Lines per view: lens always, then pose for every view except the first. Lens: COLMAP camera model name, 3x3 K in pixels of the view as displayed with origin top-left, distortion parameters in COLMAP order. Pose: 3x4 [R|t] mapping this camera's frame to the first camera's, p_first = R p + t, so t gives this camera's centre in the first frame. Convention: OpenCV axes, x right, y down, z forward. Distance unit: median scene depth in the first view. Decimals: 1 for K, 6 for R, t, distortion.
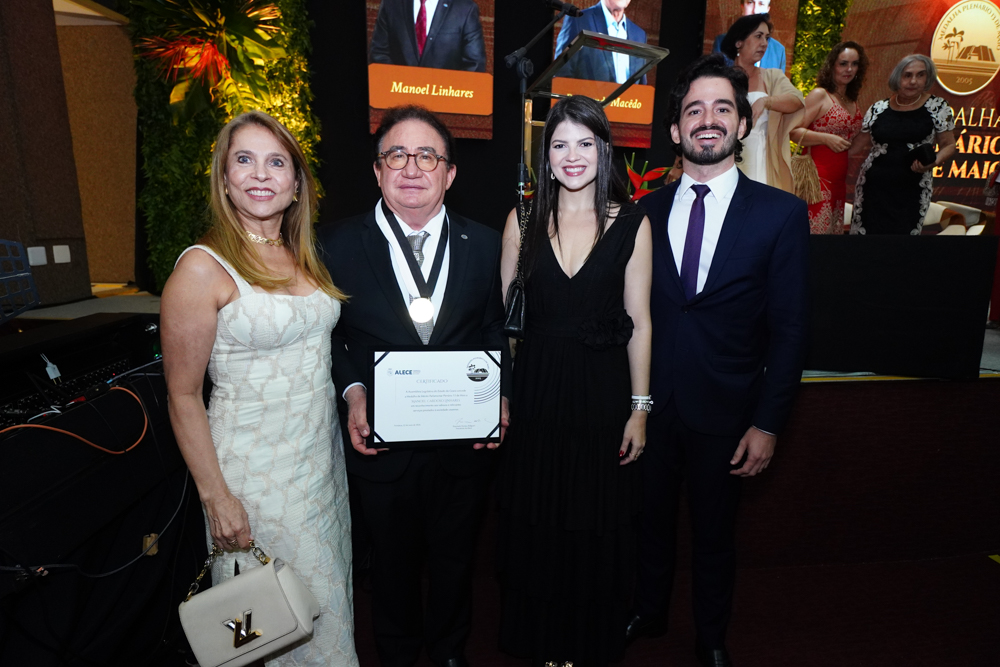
lens RADIAL K [[619.9, 0, 528.2], [0, 619.9, 330.8], [0, 0, 1]] dist [-0.004136, -0.000823]
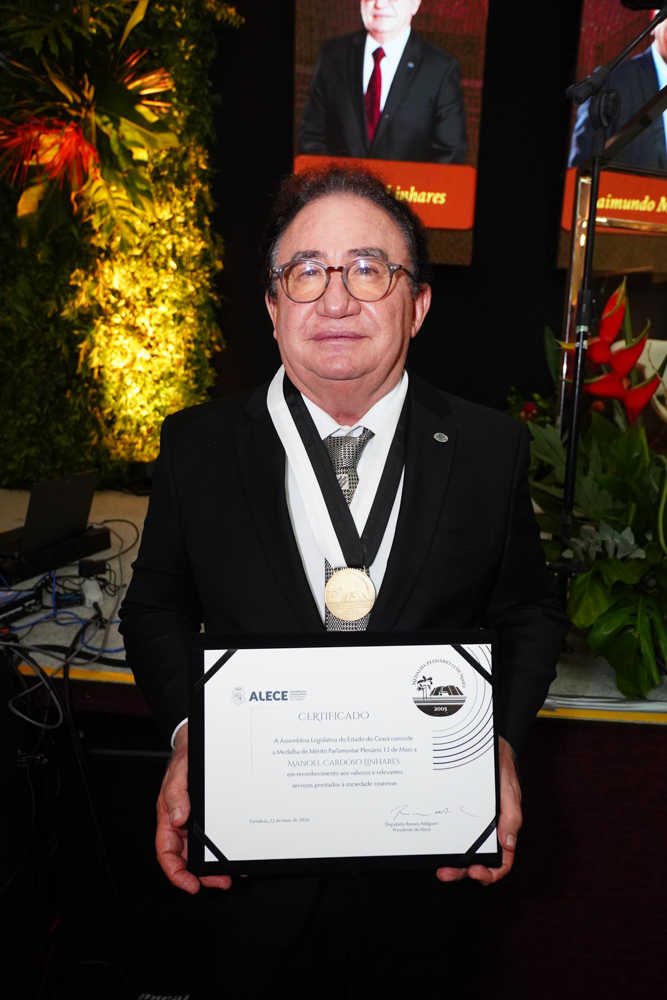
lens RADIAL K [[737.3, 0, 333.5], [0, 737.3, 500.0], [0, 0, 1]] dist [0.010274, 0.036476]
pose [[0.978989, 0.047151, -0.198384, -0.039546], [-0.049225, 0.998772, -0.005532, -0.054125], [0.197880, 0.015182, 0.980109, 0.235491]]
